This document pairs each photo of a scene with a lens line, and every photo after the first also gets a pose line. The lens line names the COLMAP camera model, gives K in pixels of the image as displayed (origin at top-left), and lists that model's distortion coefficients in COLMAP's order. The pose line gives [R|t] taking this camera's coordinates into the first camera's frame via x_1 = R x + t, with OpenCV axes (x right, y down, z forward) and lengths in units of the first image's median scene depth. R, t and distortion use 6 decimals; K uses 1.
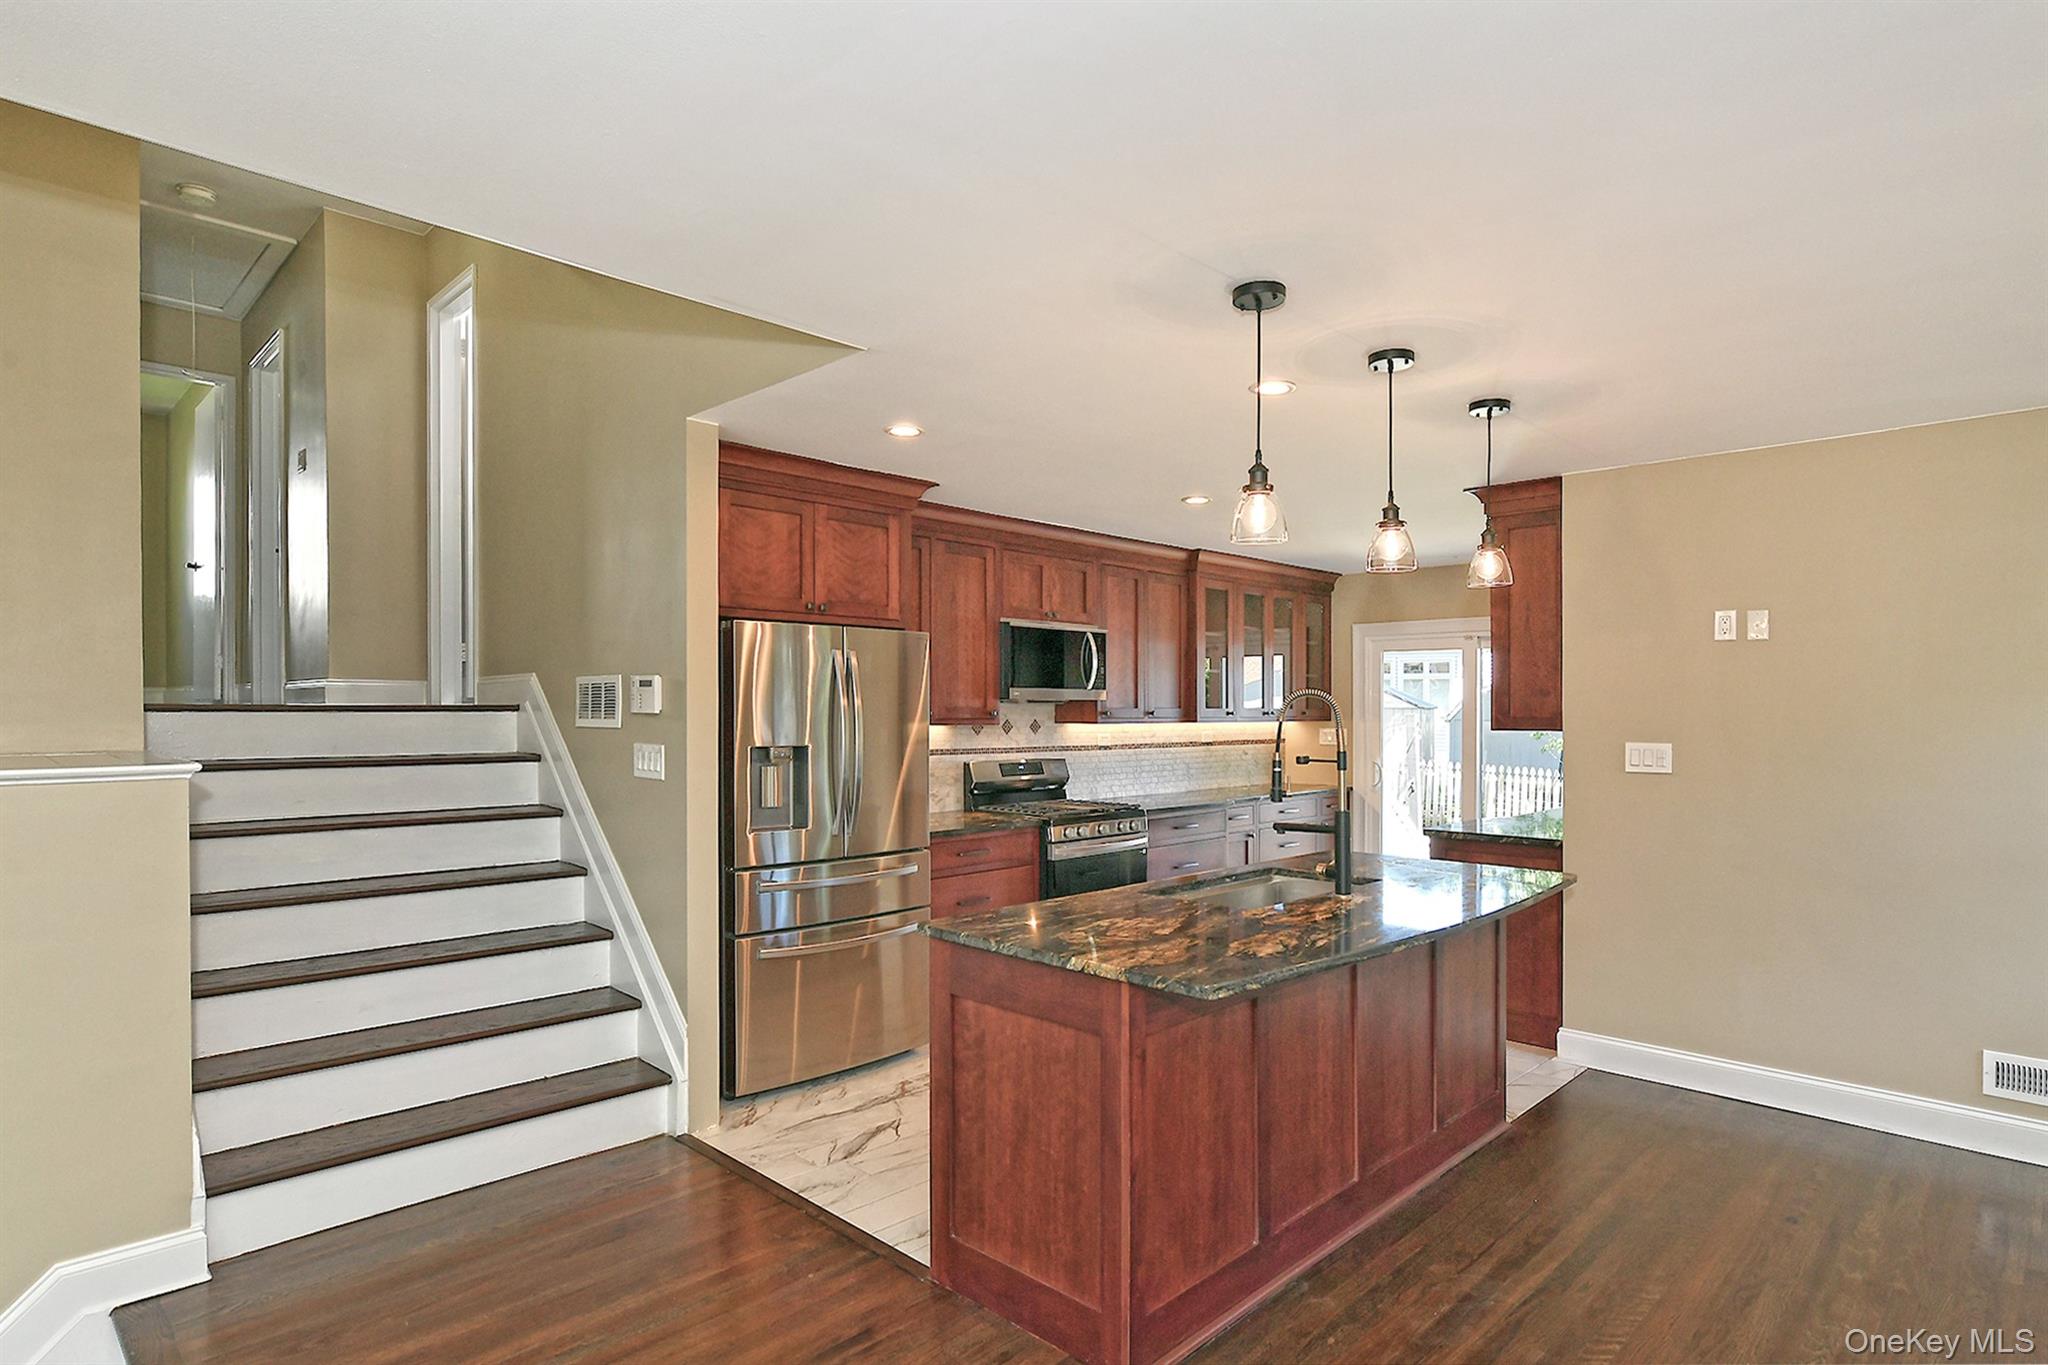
lens RADIAL K [[1209.2, 0, 951.8], [0, 1209.2, 742.1], [0, 0, 1]] dist [-0.006728, -0.002289]
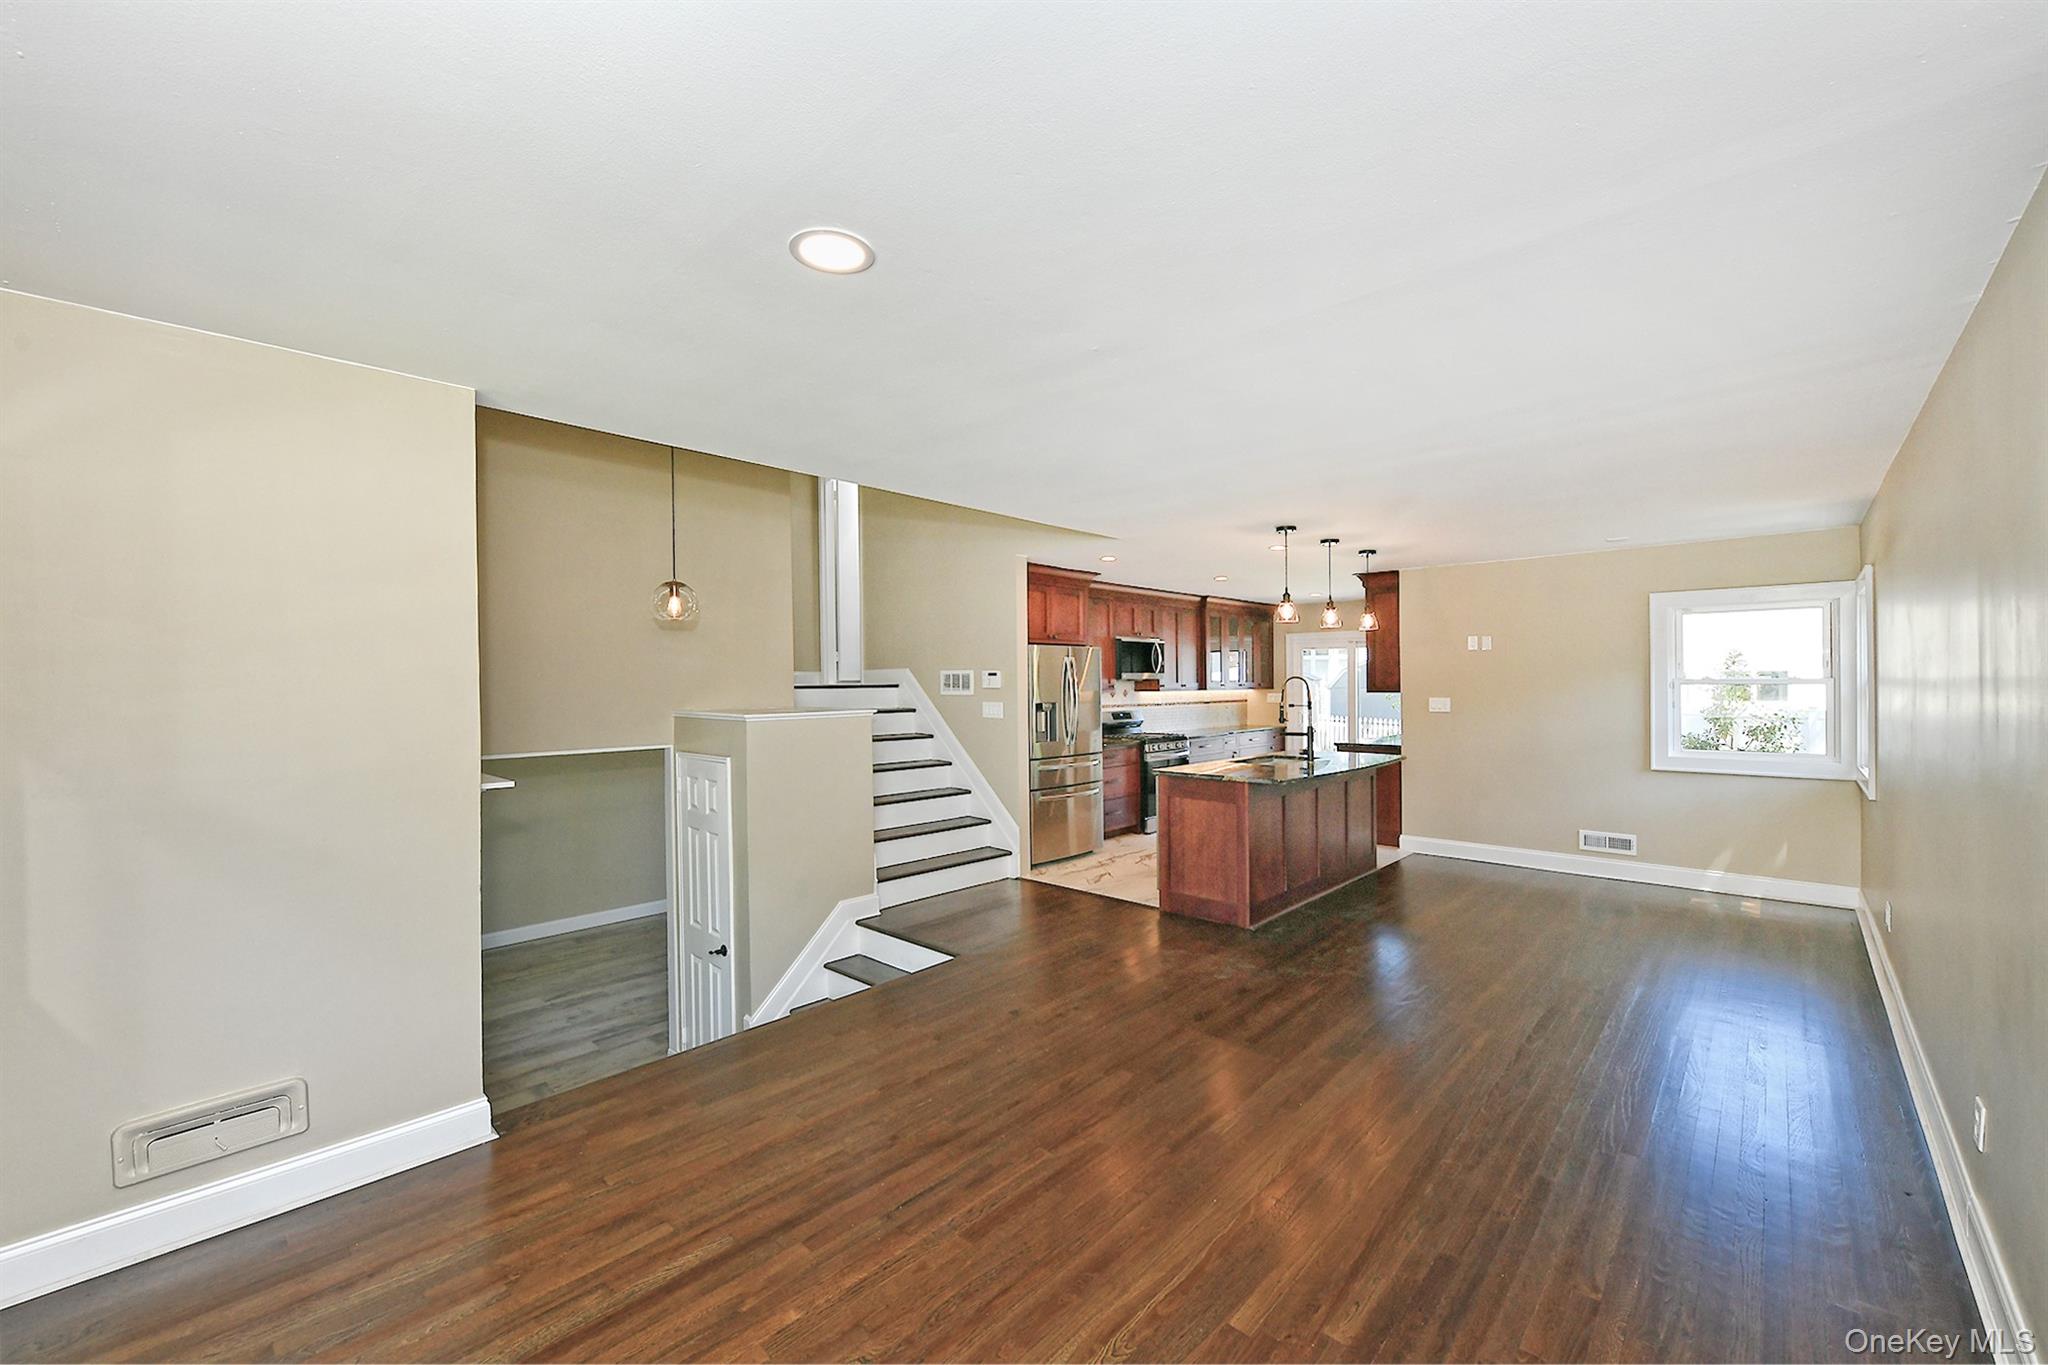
lens RADIAL K [[909.1, 0, 1022.6], [0, 909.1, 690.3], [0, 0, 1]] dist [0.001355, 0.009097]
pose [[0.997550, -0.007091, 0.069604, -0.265594], [0.008363, 0.999803, -0.017999, 0.008730], [-0.069462, 0.018537, 0.997412, -0.549123]]
